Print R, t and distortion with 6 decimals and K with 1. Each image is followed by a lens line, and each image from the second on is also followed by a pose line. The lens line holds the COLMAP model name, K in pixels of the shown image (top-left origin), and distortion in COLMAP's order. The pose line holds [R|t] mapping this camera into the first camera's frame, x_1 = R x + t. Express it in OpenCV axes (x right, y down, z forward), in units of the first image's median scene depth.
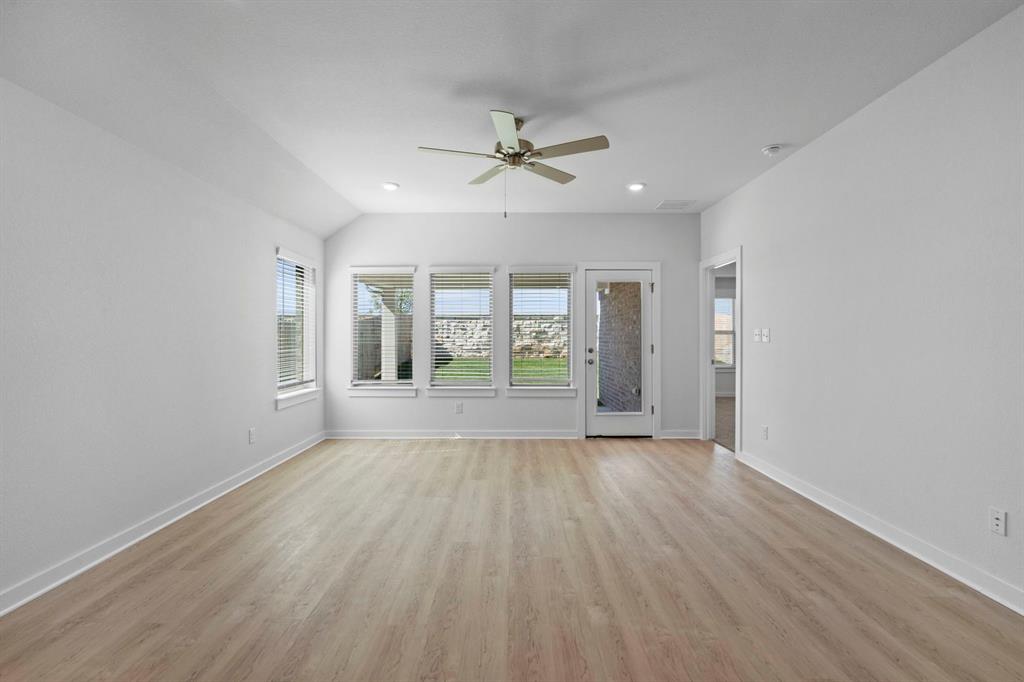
lens RADIAL K [[467.8, 0, 519.2], [0, 467.8, 337.7], [0, 0, 1]] dist [-0.002944, 0.003045]
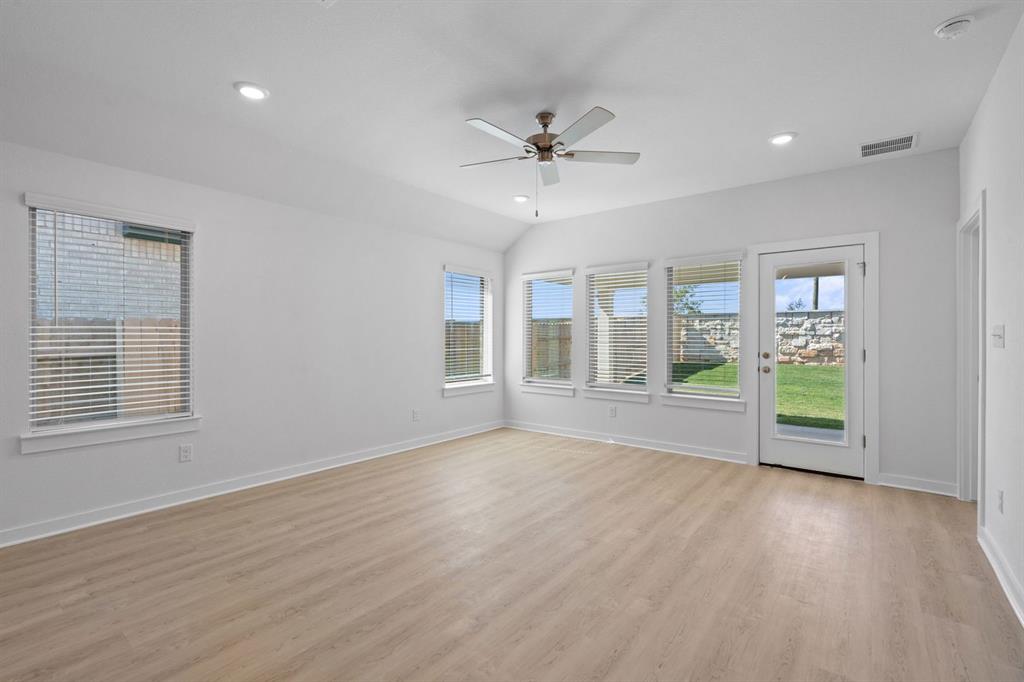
lens RADIAL K [[467.8, 0, 510.8], [0, 467.8, 338.9], [0, 0, 1]] dist [-0.002944, 0.003045]
pose [[0.782054, 0.002884, -0.623204, 0.309236], [-0.003085, 0.999995, 0.000756, 0.000020], [0.623203, 0.001331, 0.782059, 0.113706]]
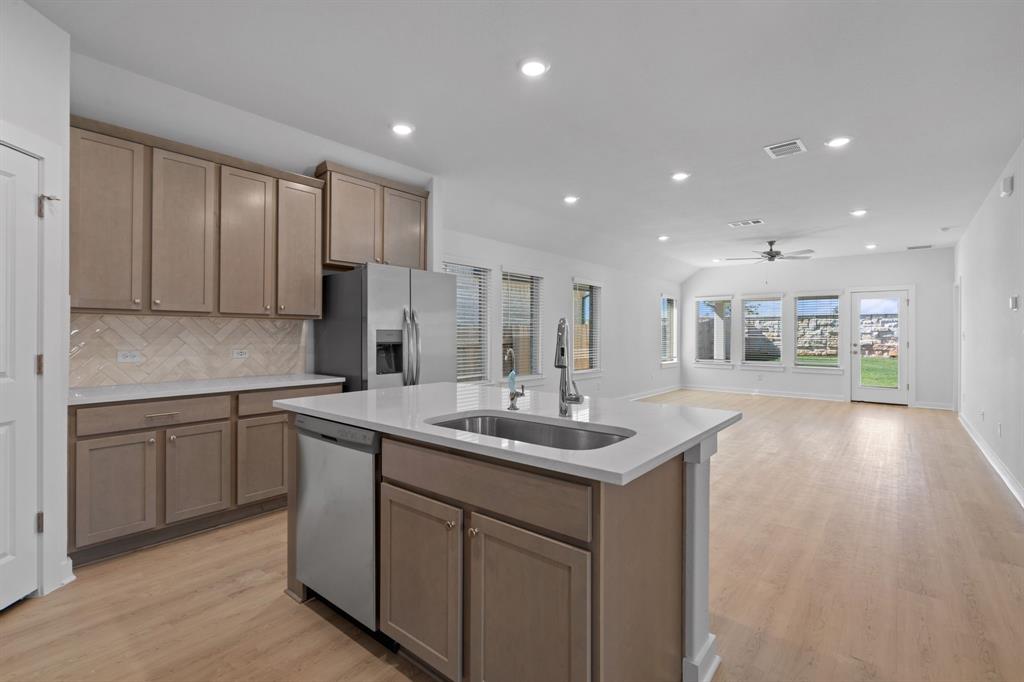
lens RADIAL K [[467.8, 0, 508.7], [0, 467.8, 330.2], [0, 0, 1]] dist [-0.002944, 0.003045]
pose [[0.758029, 0.000473, -0.652220, 0.292963], [-0.007729, 0.999936, -0.008257, 0.000492], [0.652175, 0.011300, 0.757985, -0.903443]]
